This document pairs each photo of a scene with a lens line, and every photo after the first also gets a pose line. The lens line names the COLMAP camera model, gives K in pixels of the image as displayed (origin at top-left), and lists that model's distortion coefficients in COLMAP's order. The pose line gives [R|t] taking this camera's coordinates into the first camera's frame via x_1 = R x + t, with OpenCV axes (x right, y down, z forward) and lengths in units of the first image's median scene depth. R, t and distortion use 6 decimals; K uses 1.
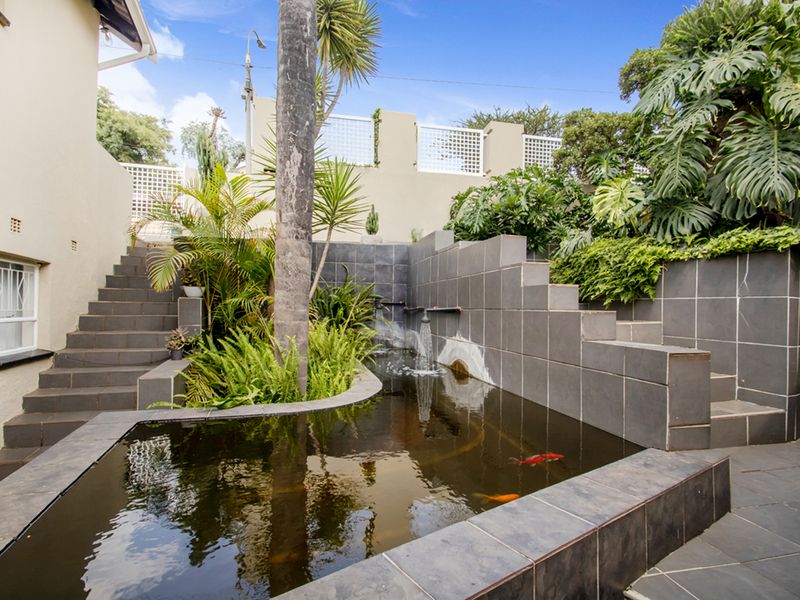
lens RADIAL K [[413.0, 0, 400.0], [0, 413.0, 300.0], [0, 0, 1]] dist [0.004299, -0.021698]
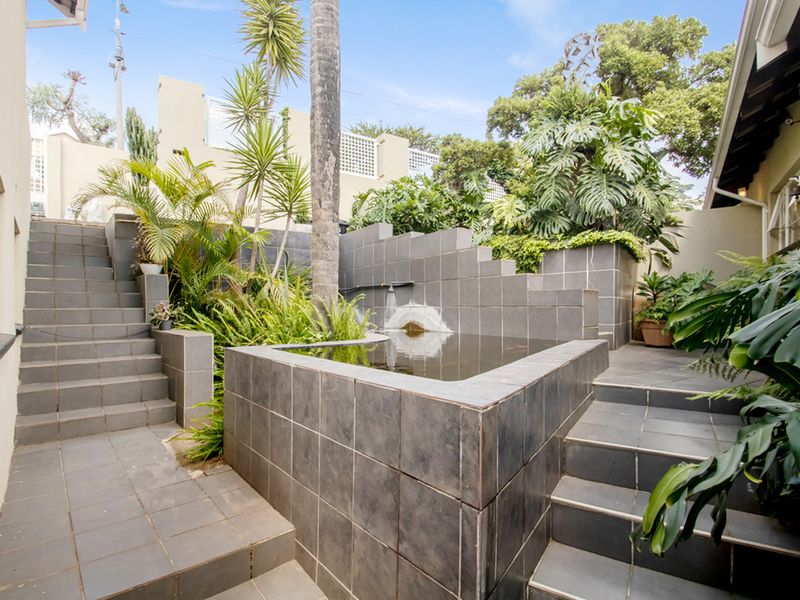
lens RADIAL K [[426.2, 0, 394.1], [0, 426.2, 298.7], [0, 0, 1]] dist [0.000006, -0.002306]
pose [[0.926792, -0.007811, 0.375494, -0.500671], [0.009925, 0.999944, -0.003695, 0.090540], [-0.375444, 0.007151, 0.926818, -0.285728]]
